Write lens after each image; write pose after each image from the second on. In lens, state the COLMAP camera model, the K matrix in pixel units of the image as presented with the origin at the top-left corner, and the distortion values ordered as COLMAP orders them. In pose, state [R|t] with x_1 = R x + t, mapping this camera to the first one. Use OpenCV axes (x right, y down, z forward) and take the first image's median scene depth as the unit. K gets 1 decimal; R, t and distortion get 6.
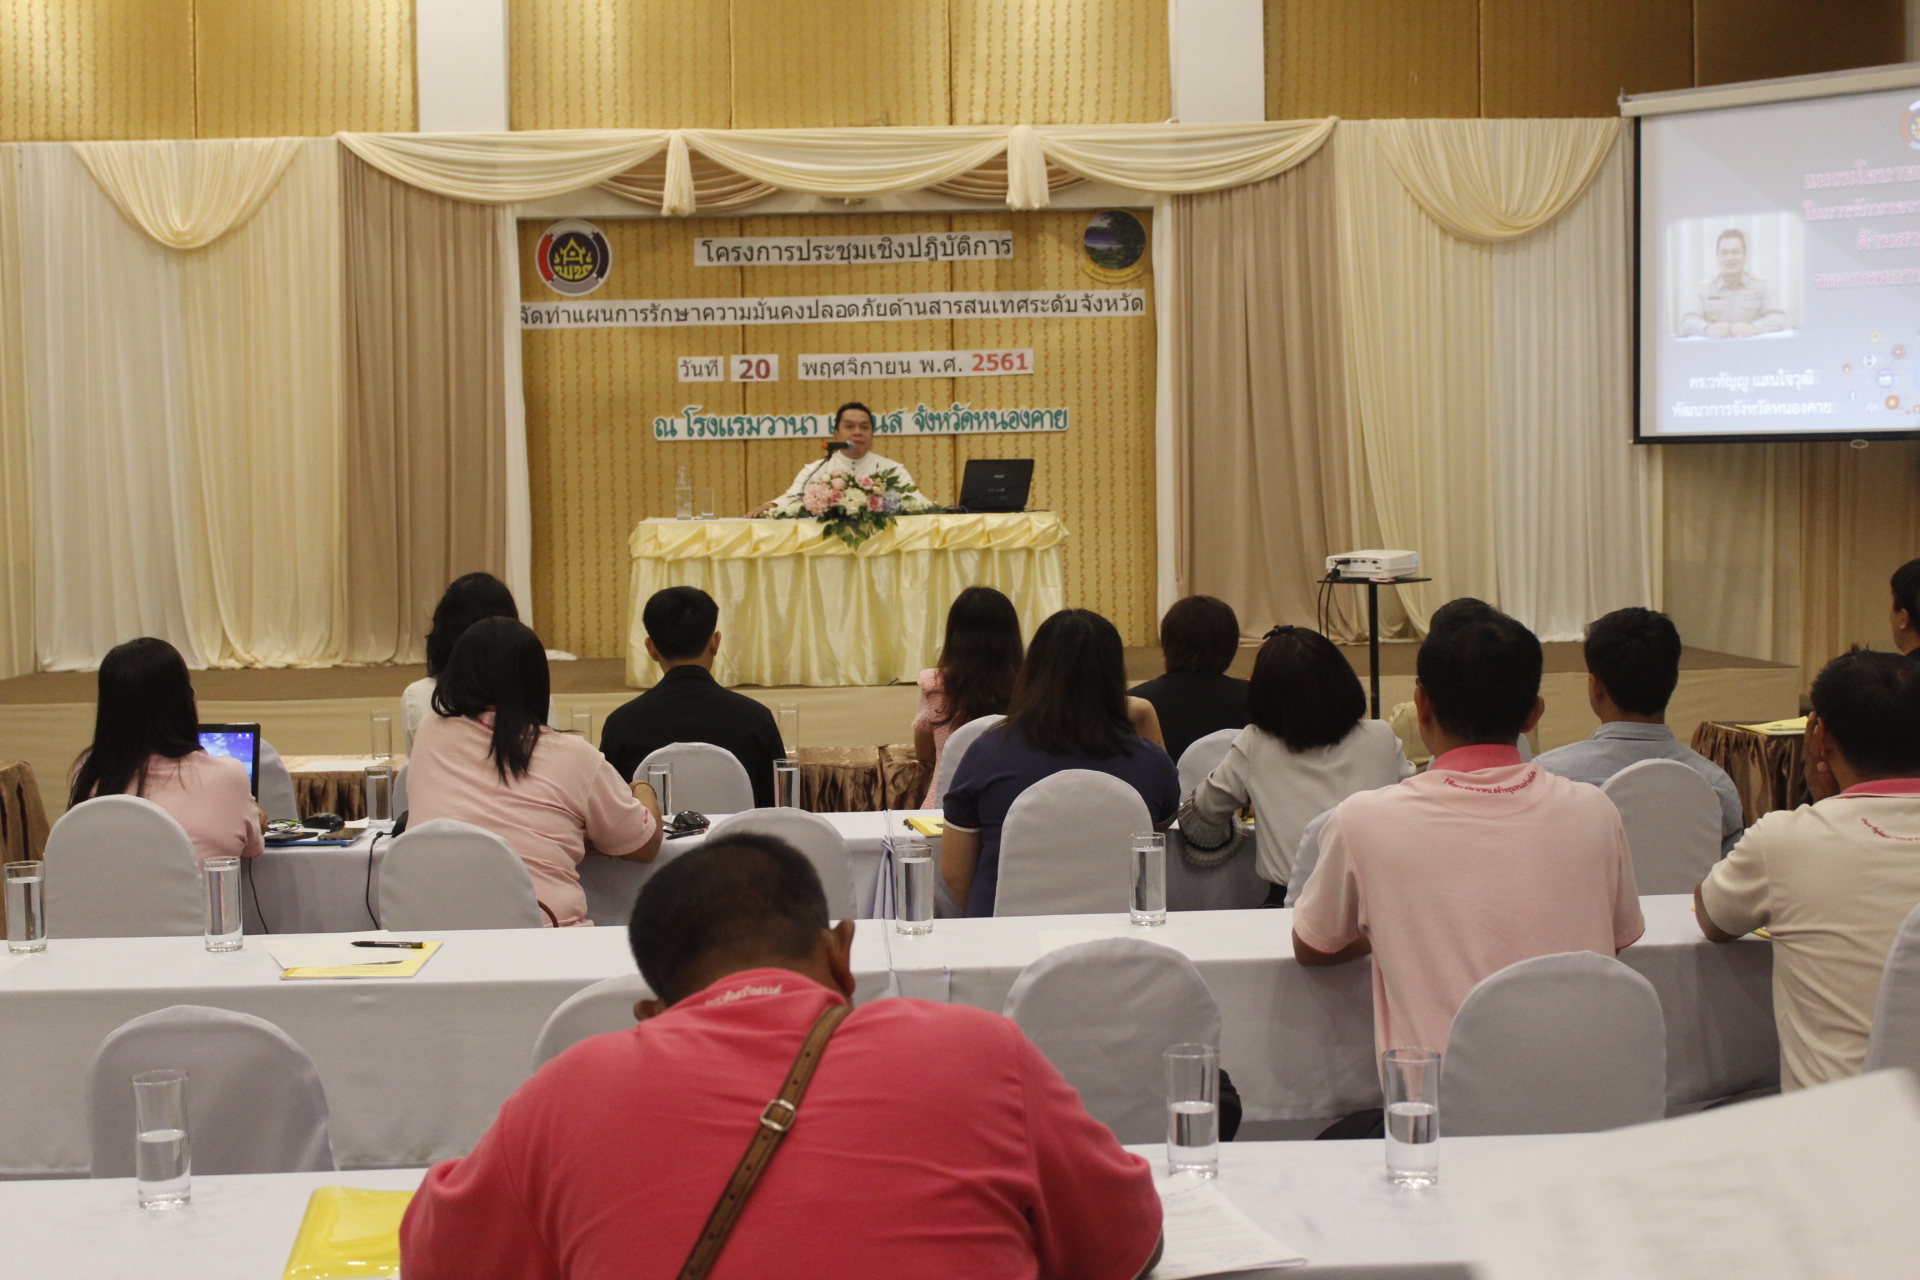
lens RADIAL K [[2615.0, 0, 947.1], [0, 2615.0, 632.7], [0, 0, 1]] dist [-0.052068, 0.000000]
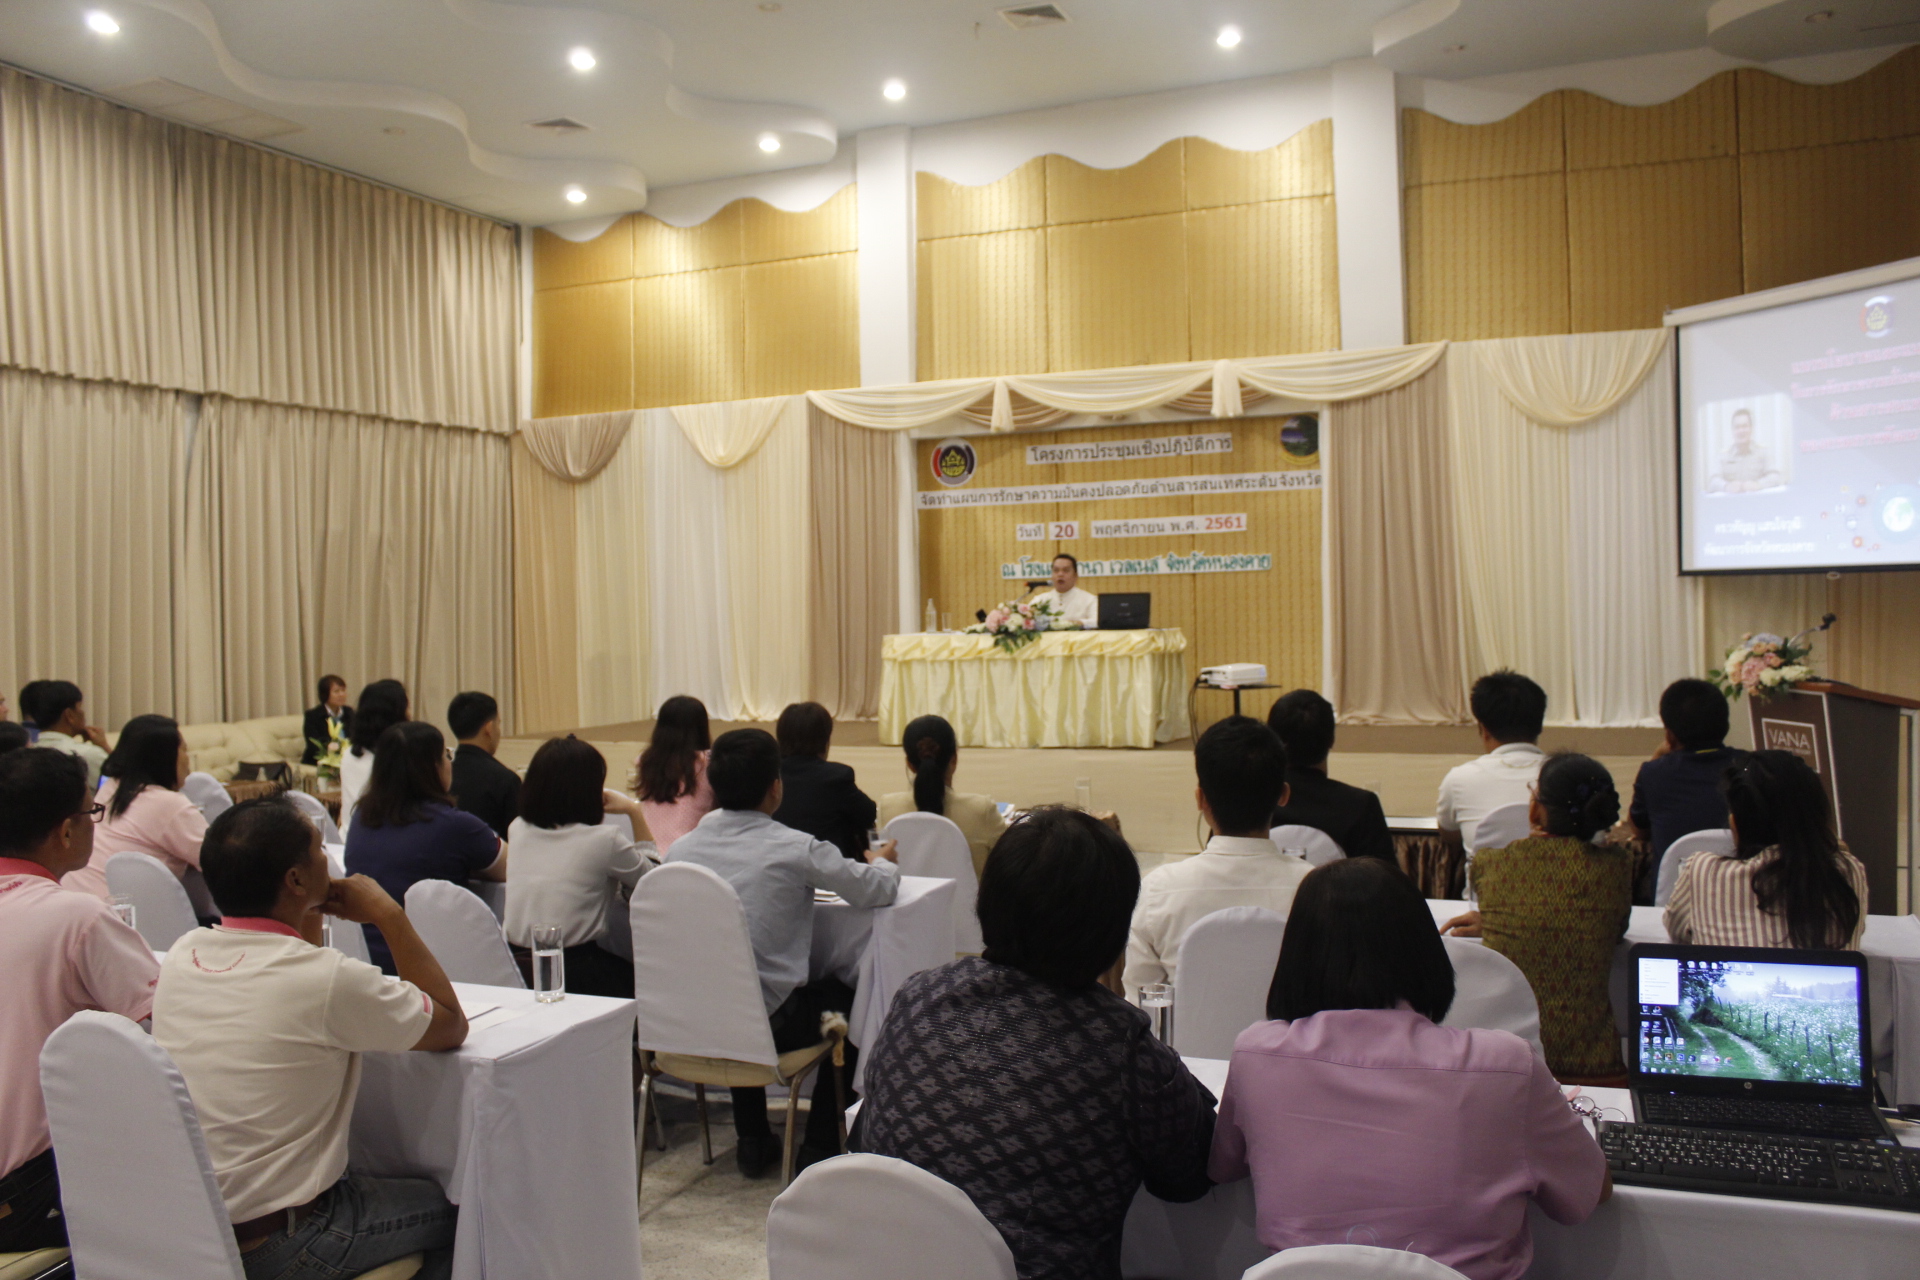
lens RADIAL K [[1598.0, 0, 943.3], [0, 1598.0, 640.9], [0, 0, 1]] dist [-0.157031, 0.114827]
pose [[0.902114, 0.007056, -0.431440, 0.265963], [-0.018883, 0.999554, -0.023137, -0.015360], [0.431085, 0.029019, 0.901845, 0.144714]]
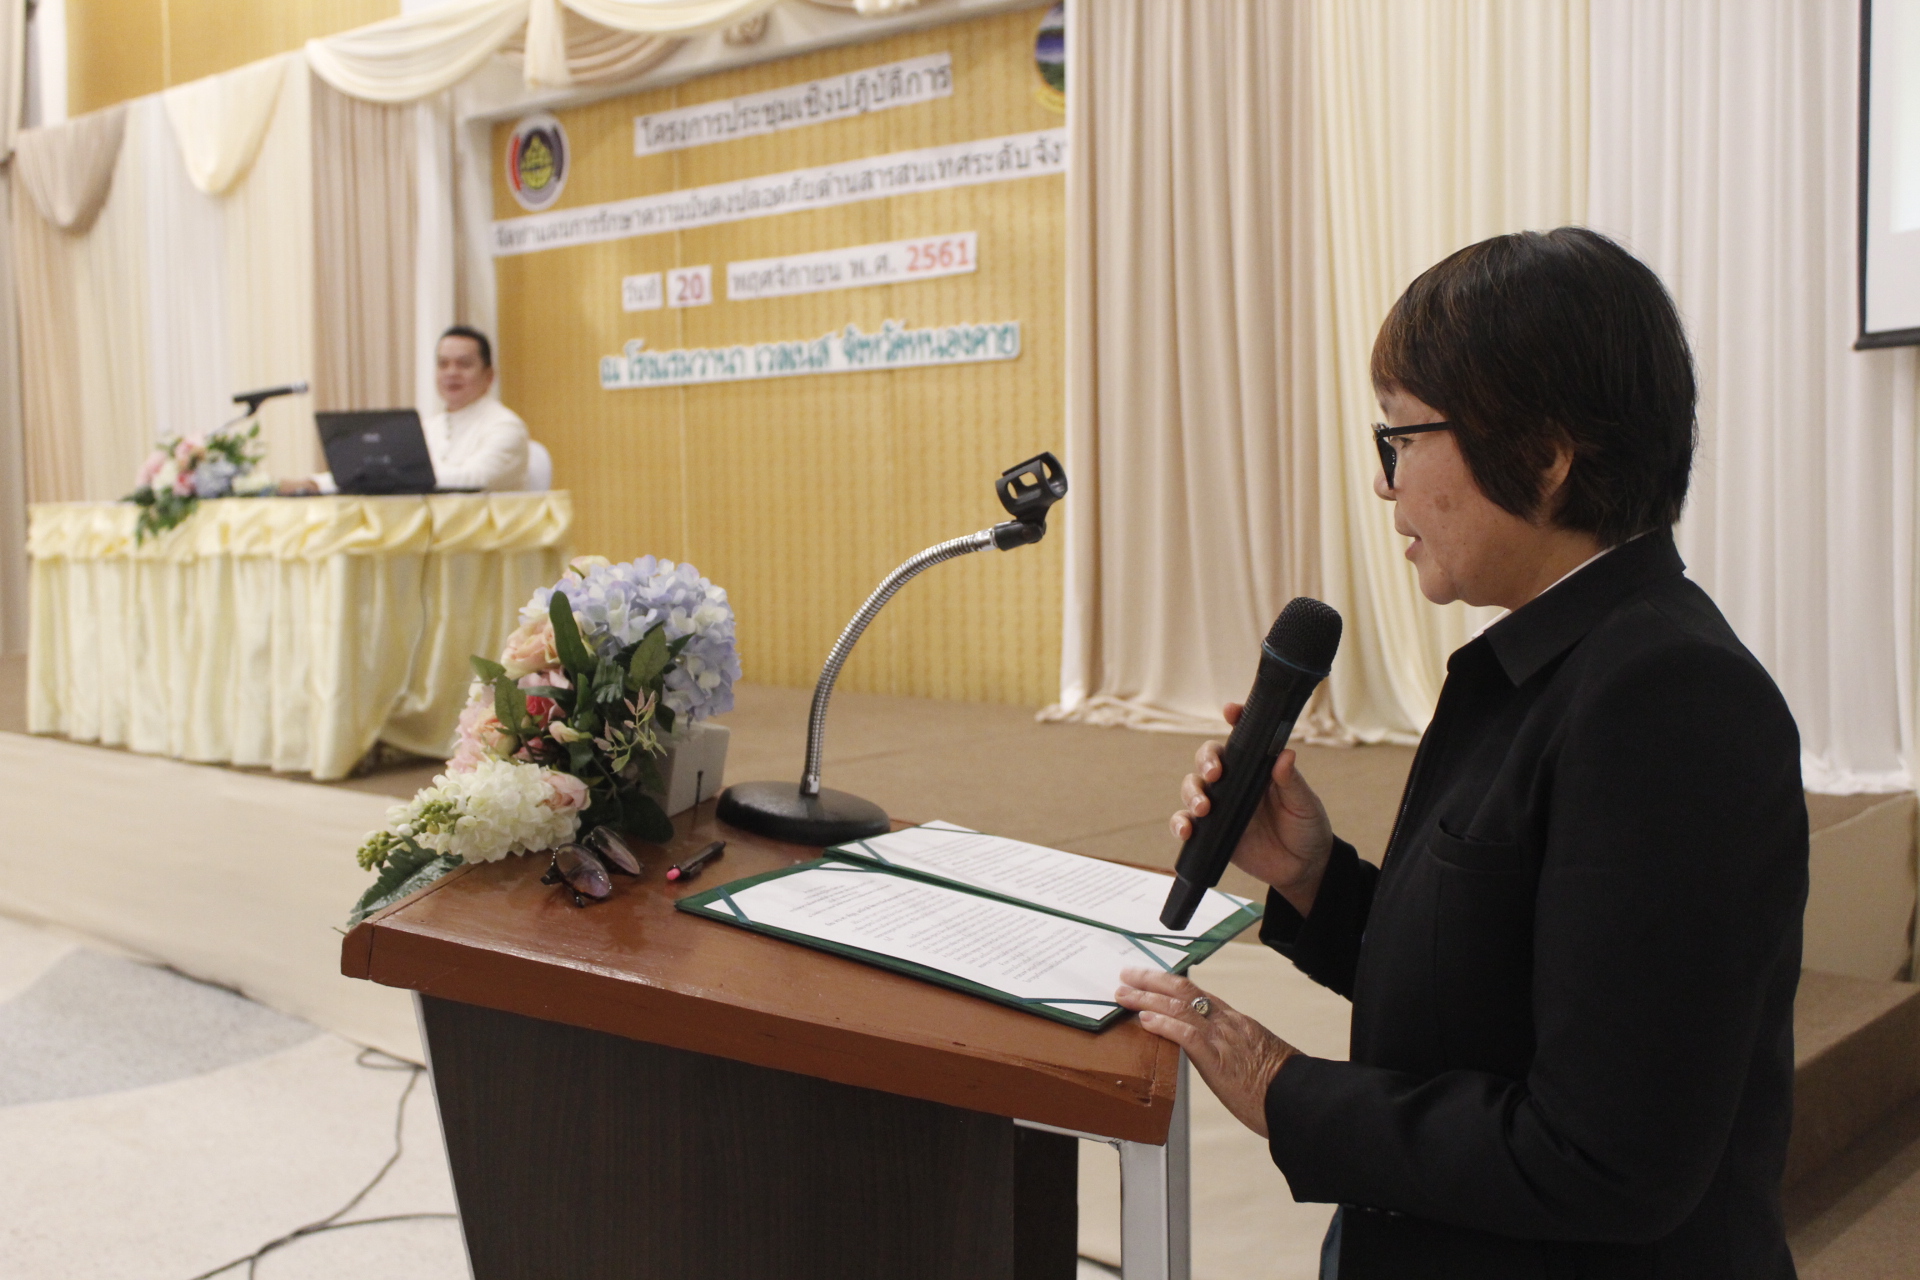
lens RADIAL K [[2062.6, 0, 949.0], [0, 2062.6, 628.2], [0, 0, 1]] dist [-0.103633, 0.000000]
pose [[0.721986, 0.057823, -0.689487, 0.390063], [-0.032292, 0.998232, 0.049902, -0.037215], [0.691153, -0.013764, 0.722577, 0.643939]]
